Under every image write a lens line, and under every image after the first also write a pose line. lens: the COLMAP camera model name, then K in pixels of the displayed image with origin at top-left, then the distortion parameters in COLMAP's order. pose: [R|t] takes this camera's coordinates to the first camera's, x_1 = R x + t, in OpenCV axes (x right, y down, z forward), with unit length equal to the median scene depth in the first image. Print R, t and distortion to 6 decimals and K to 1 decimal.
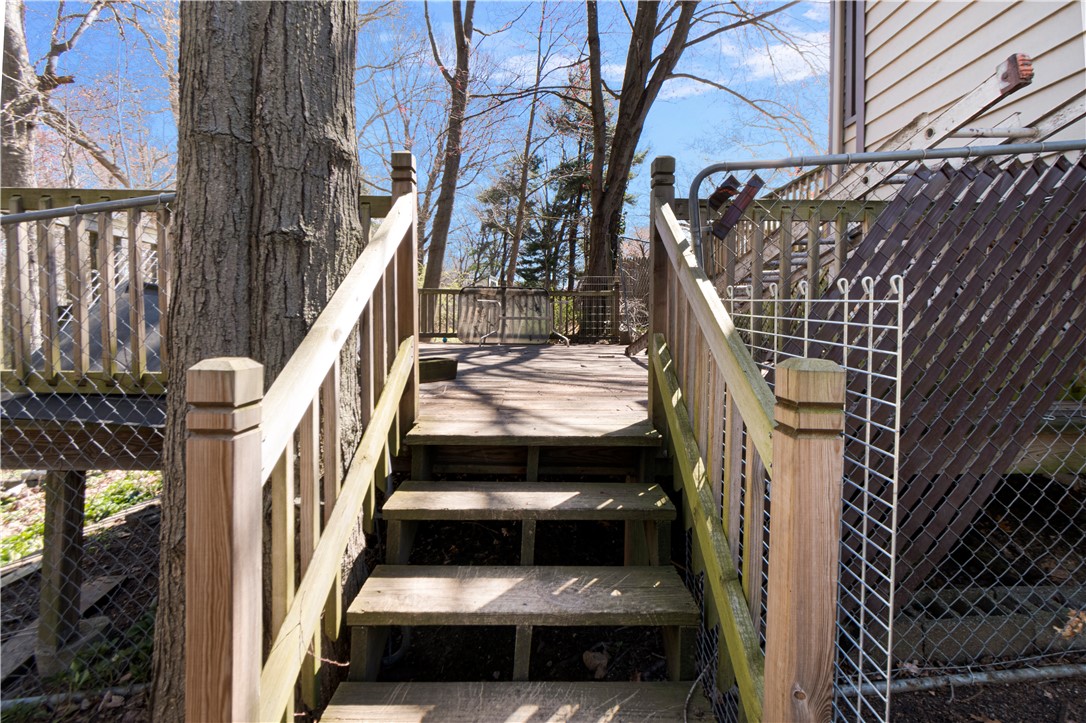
lens RADIAL K [[487.0, 0, 544.7], [0, 487.0, 325.5], [0, 0, 1]] dist [0.000410, 0.000072]
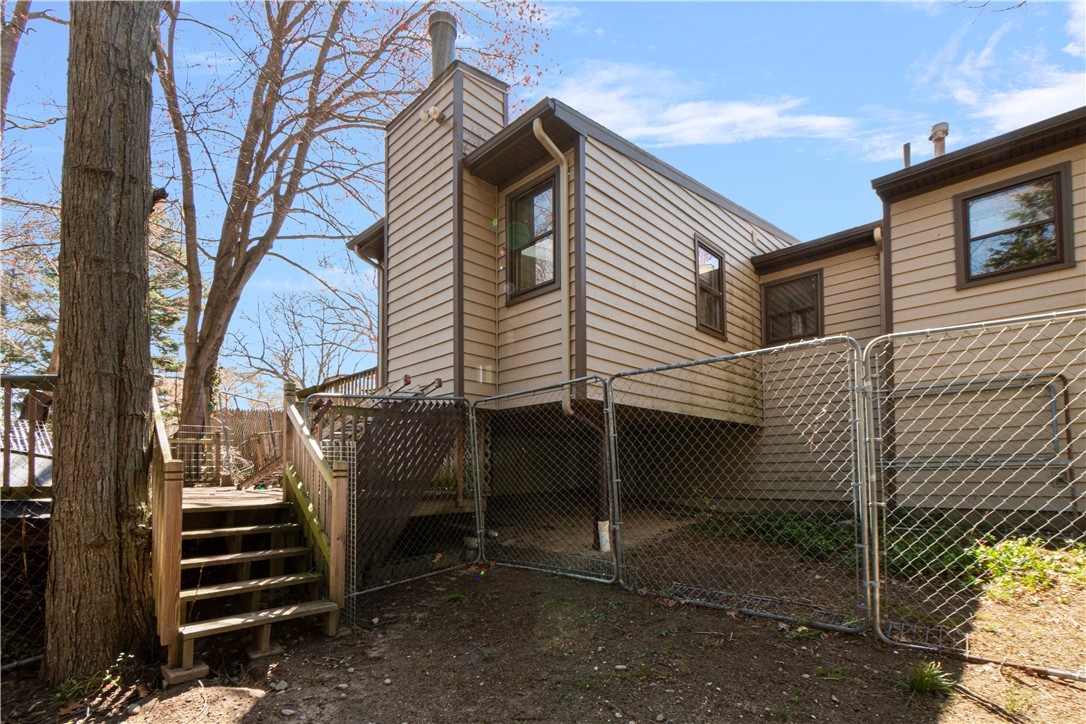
lens RADIAL K [[494.0, 0, 516.5], [0, 494.0, 460.1], [0, 0, 1]] dist [0.000759, 0.000118]
pose [[0.733862, 0.004054, 0.679286, -0.690281], [0.018447, 0.999494, -0.025894, 0.113341], [-0.679048, 0.031534, 0.733416, -1.760313]]
